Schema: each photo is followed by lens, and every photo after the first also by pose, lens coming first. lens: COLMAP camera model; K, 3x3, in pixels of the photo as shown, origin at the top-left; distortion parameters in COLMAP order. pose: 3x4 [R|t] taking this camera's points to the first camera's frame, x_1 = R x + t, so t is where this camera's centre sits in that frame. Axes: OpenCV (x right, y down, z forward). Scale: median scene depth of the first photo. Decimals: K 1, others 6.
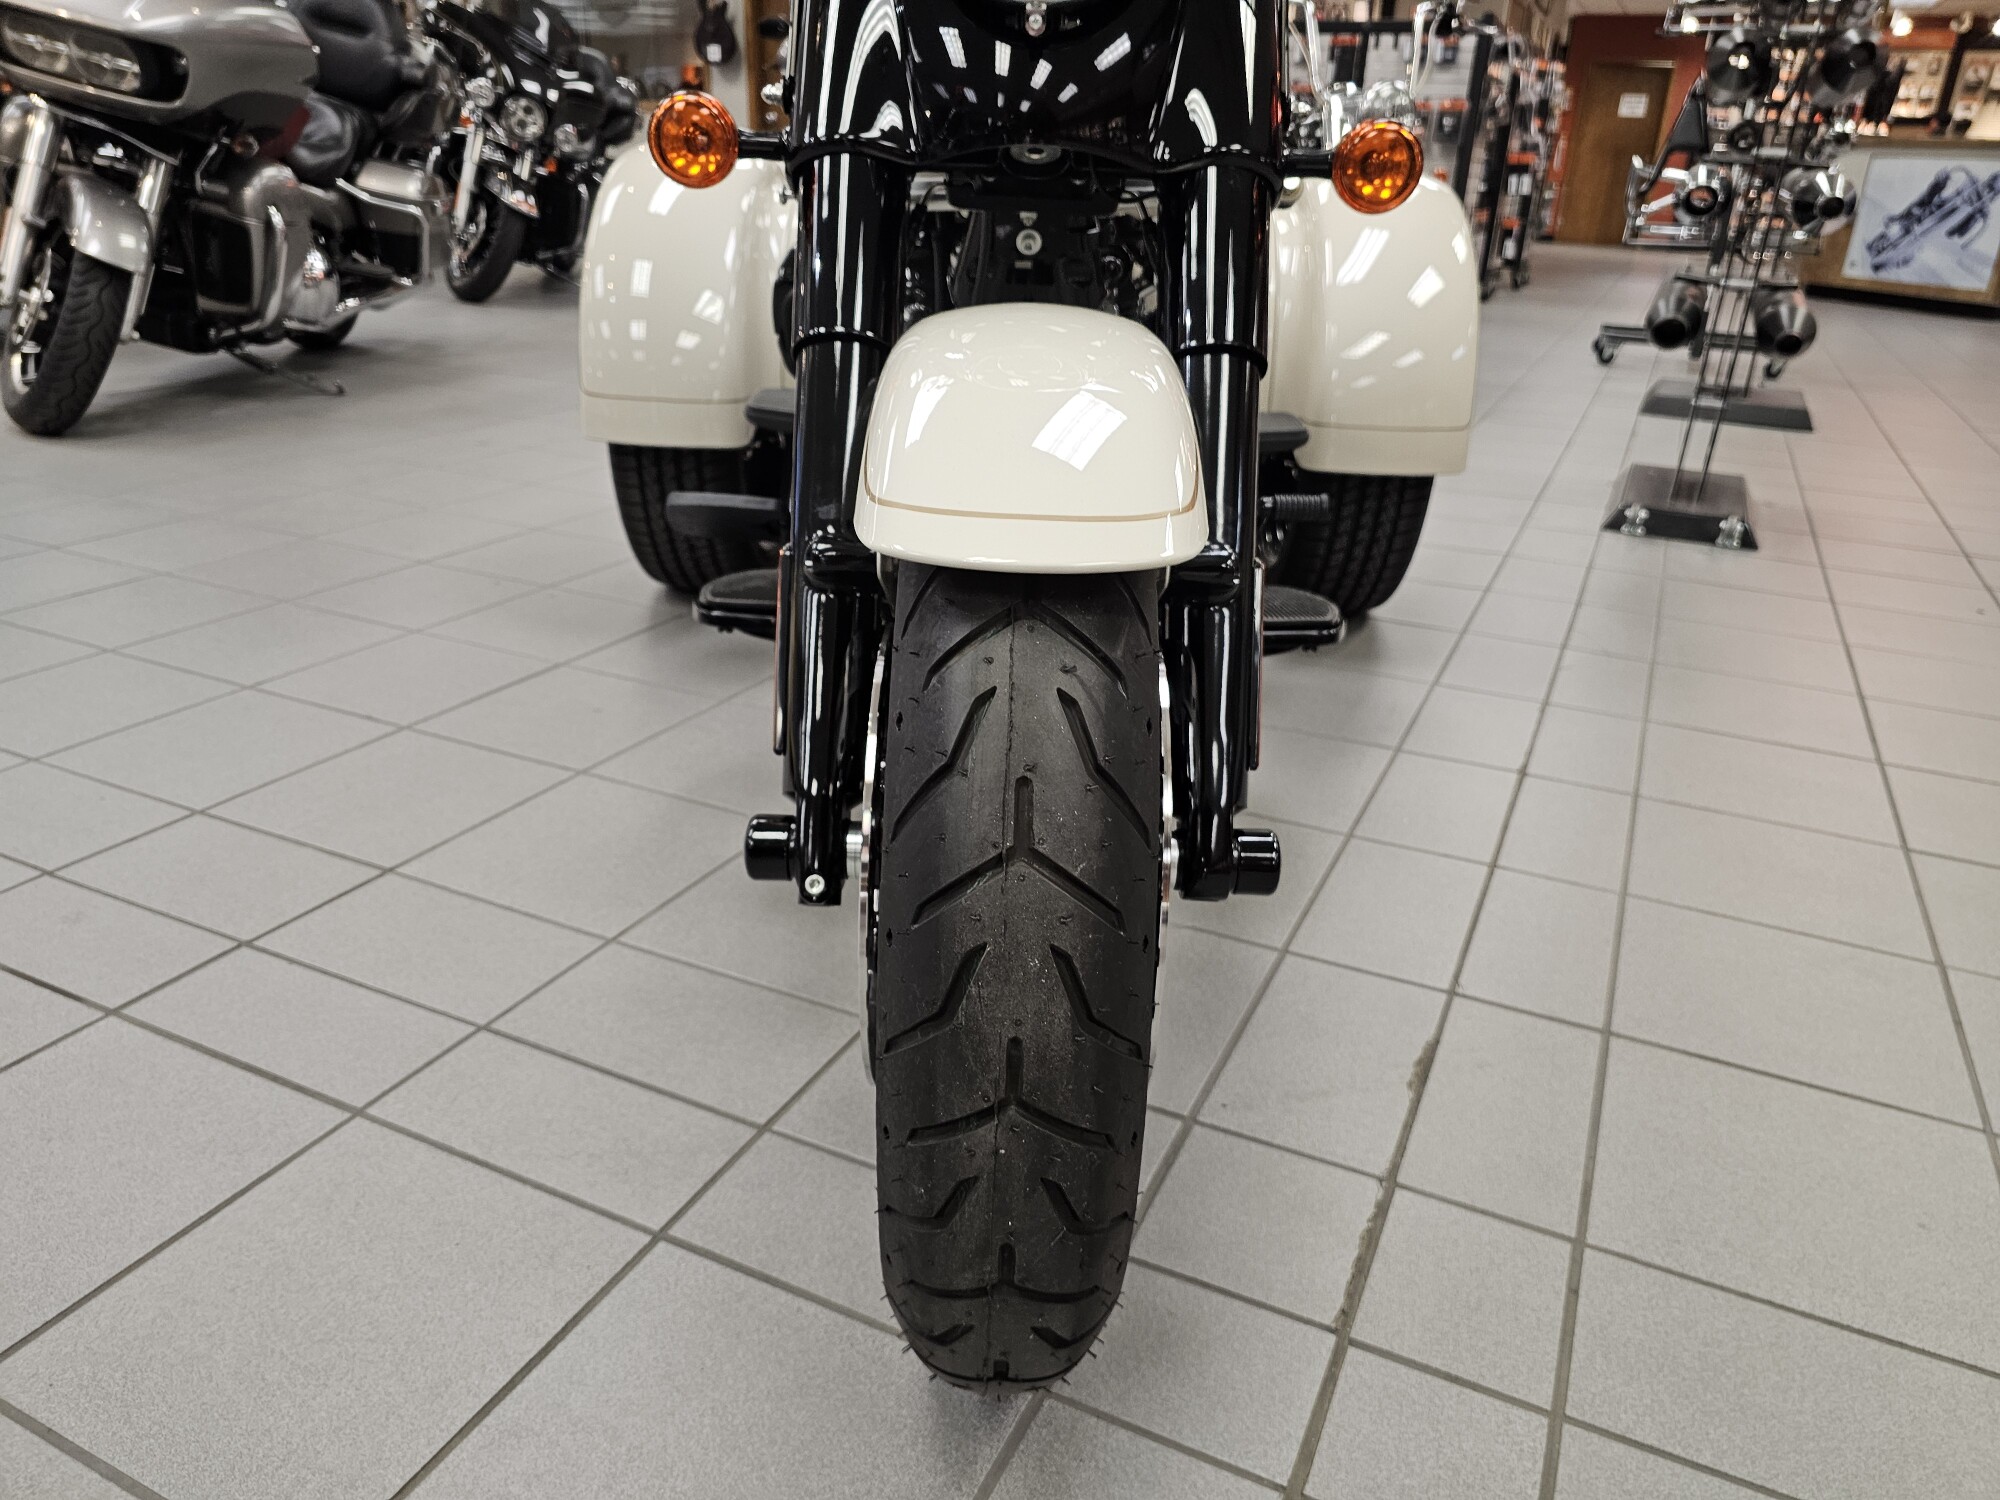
lens RADIAL K [[1362.3, 0, 1004.7], [0, 1362.3, 774.6], [0, 0, 1]] dist [0.014954, -0.018209]
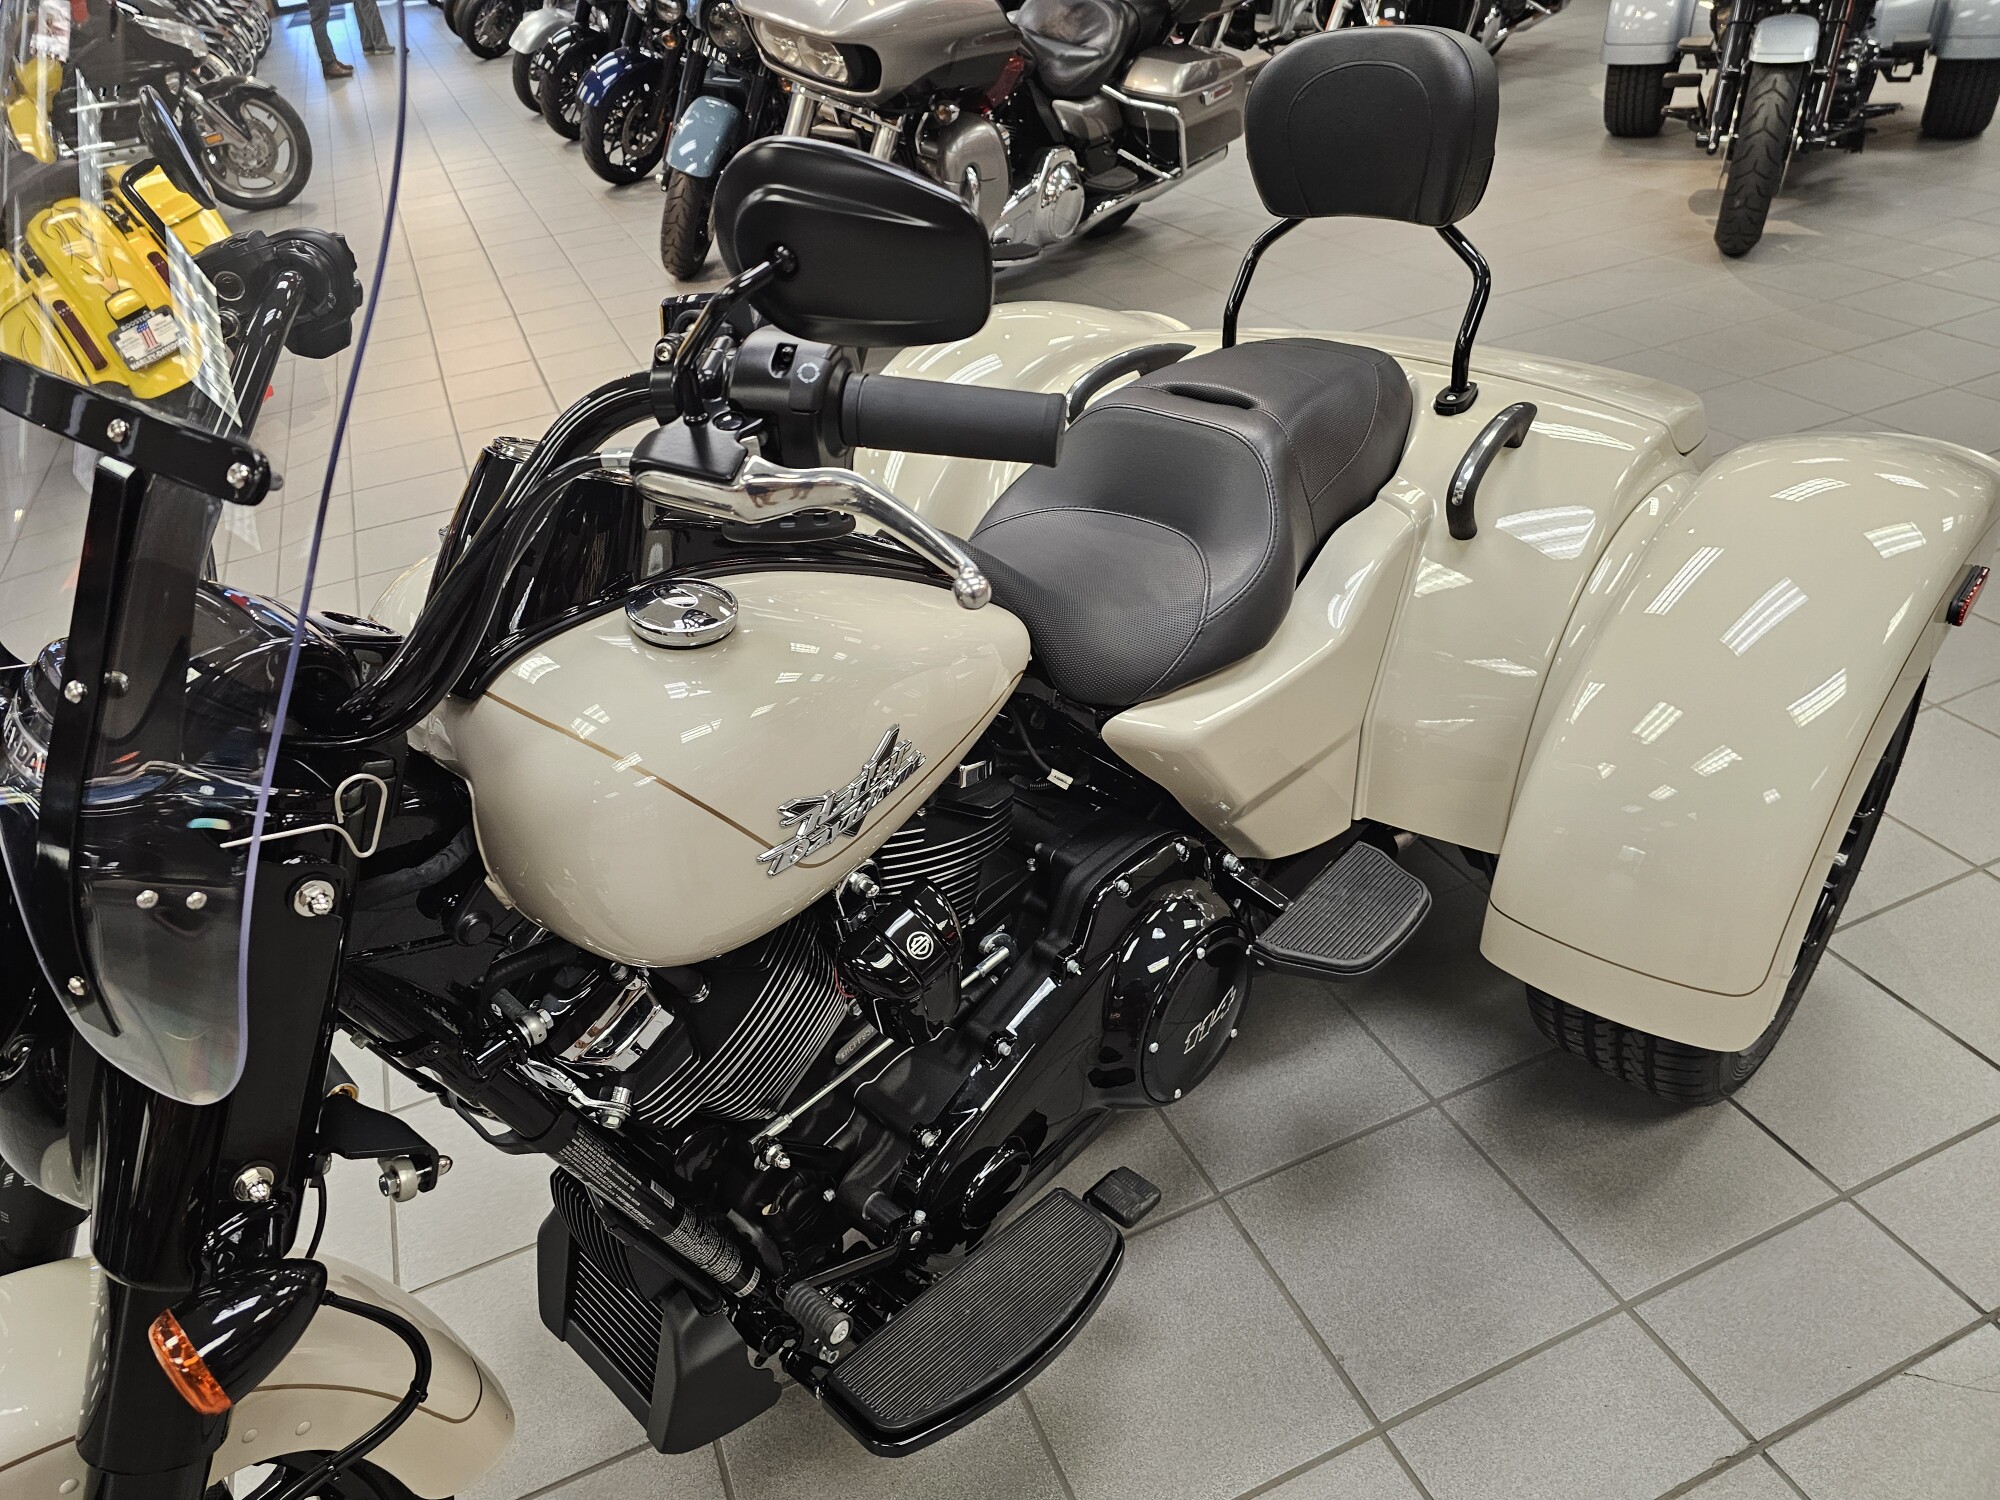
lens RADIAL K [[1335.6, 0, 973.3], [0, 1335.6, 752.5], [0, 0, 1]] dist [0.033057, -0.034497]
pose [[0.730536, 0.289353, -0.618541, 0.182226], [-0.155806, 0.952525, 0.261573, -0.200288], [0.664862, -0.094716, 0.740936, 0.151648]]
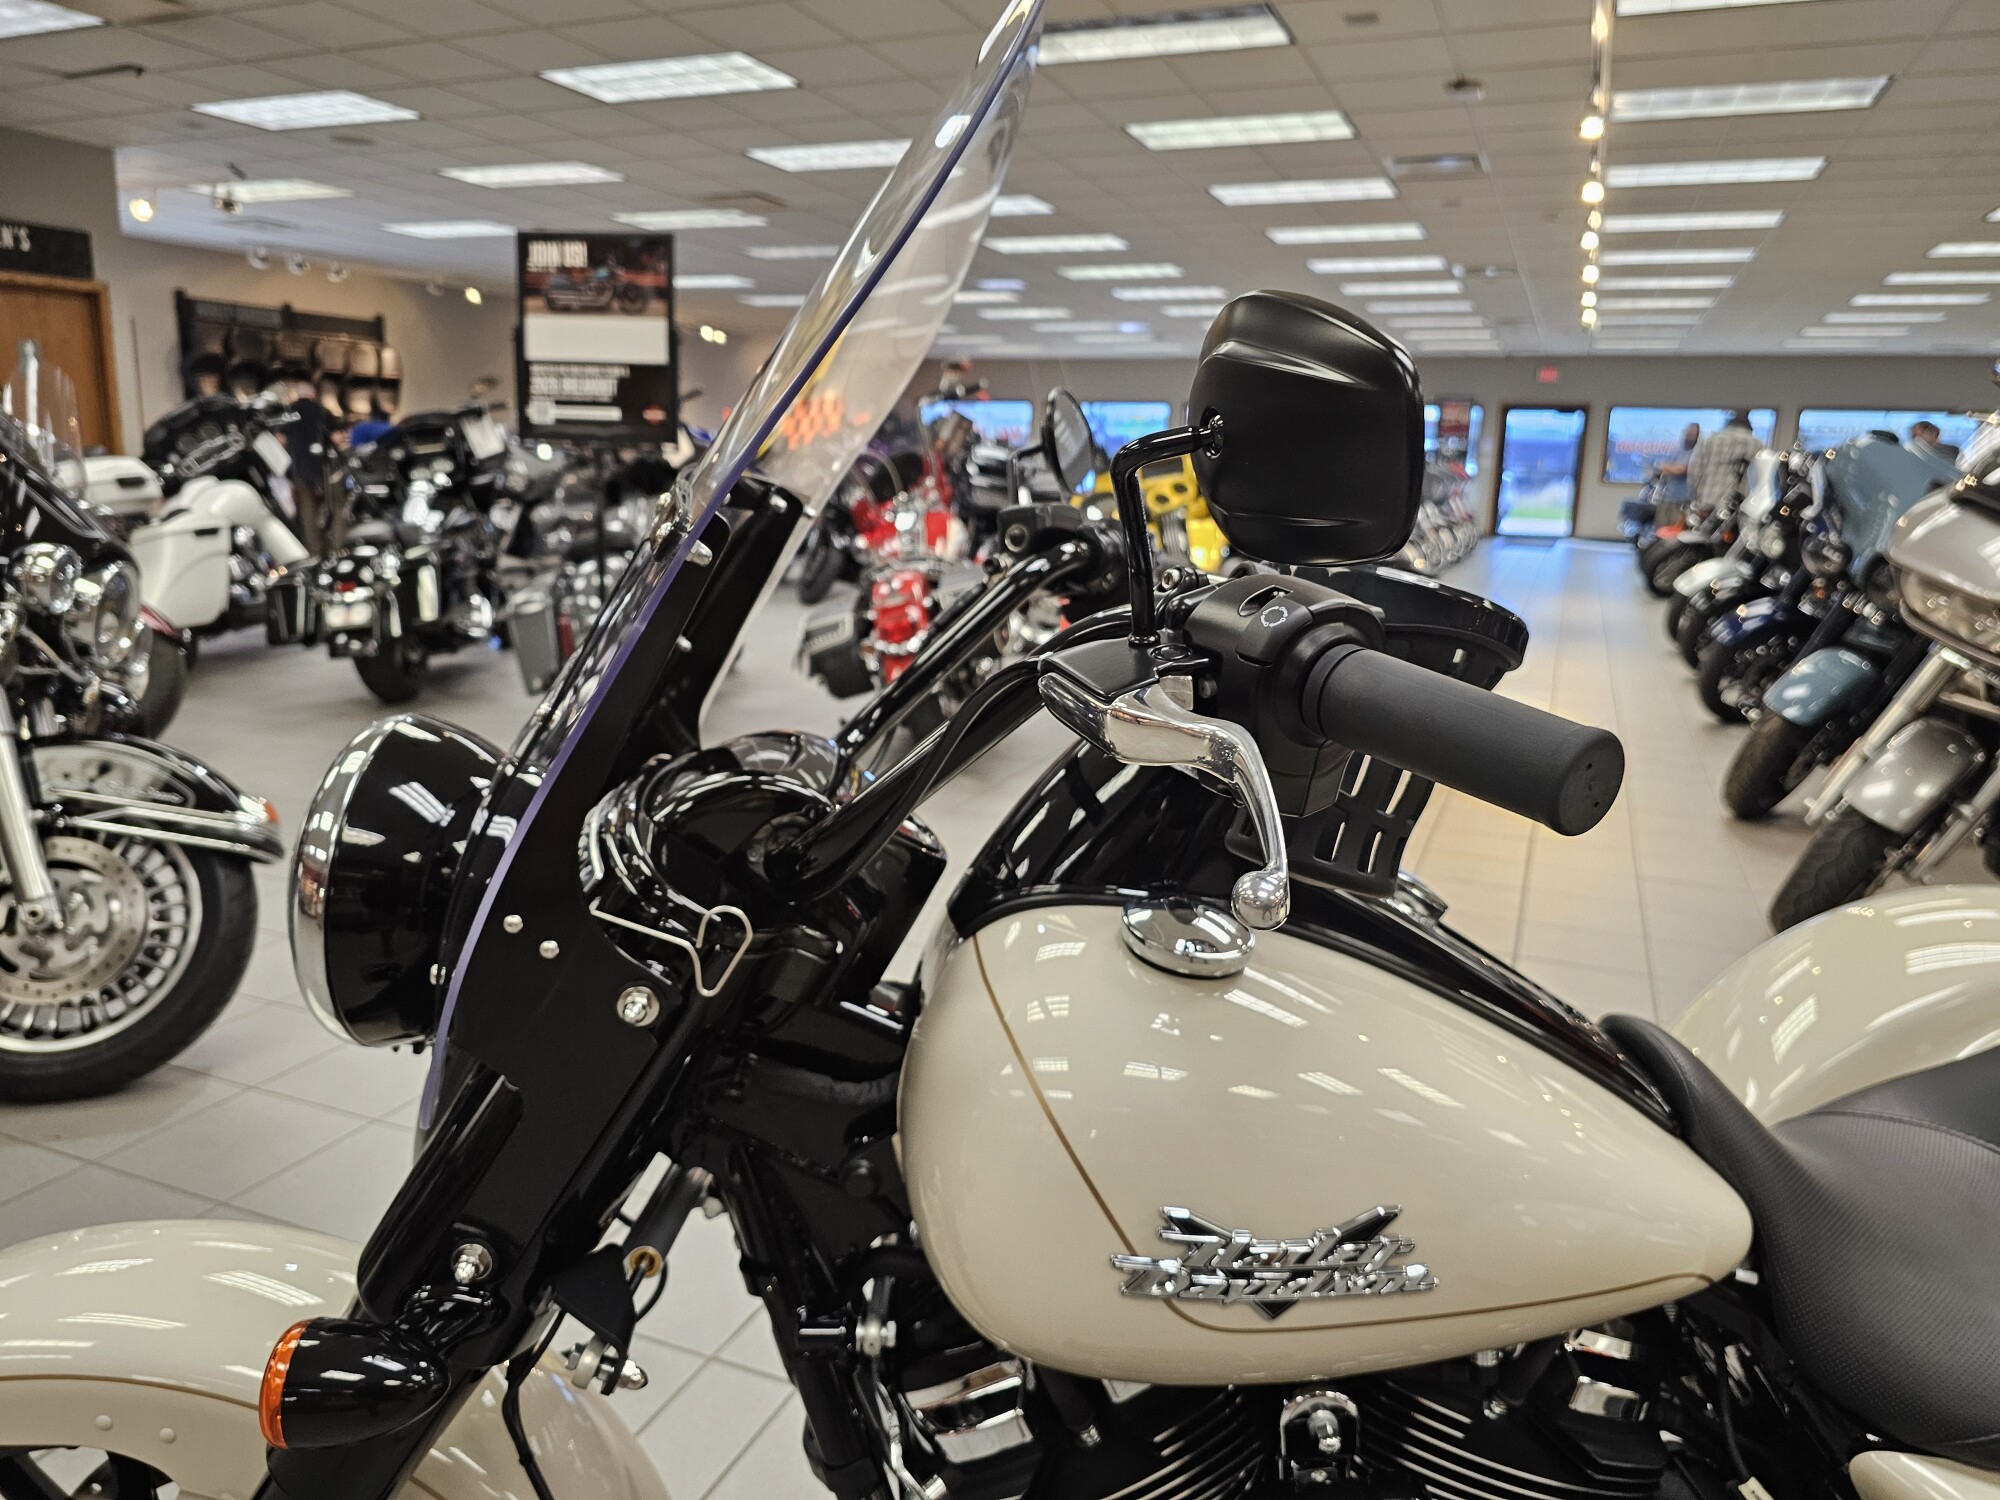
lens RADIAL K [[1378.4, 0, 999.0], [0, 1378.4, 754.1], [0, 0, 1]] dist [-0.001739, 0.000846]
pose [[0.043088, 0.173361, -0.983915, 0.181300], [-0.428082, 0.893048, 0.138604, -0.194761], [0.902712, 0.415224, 0.112692, 0.217596]]
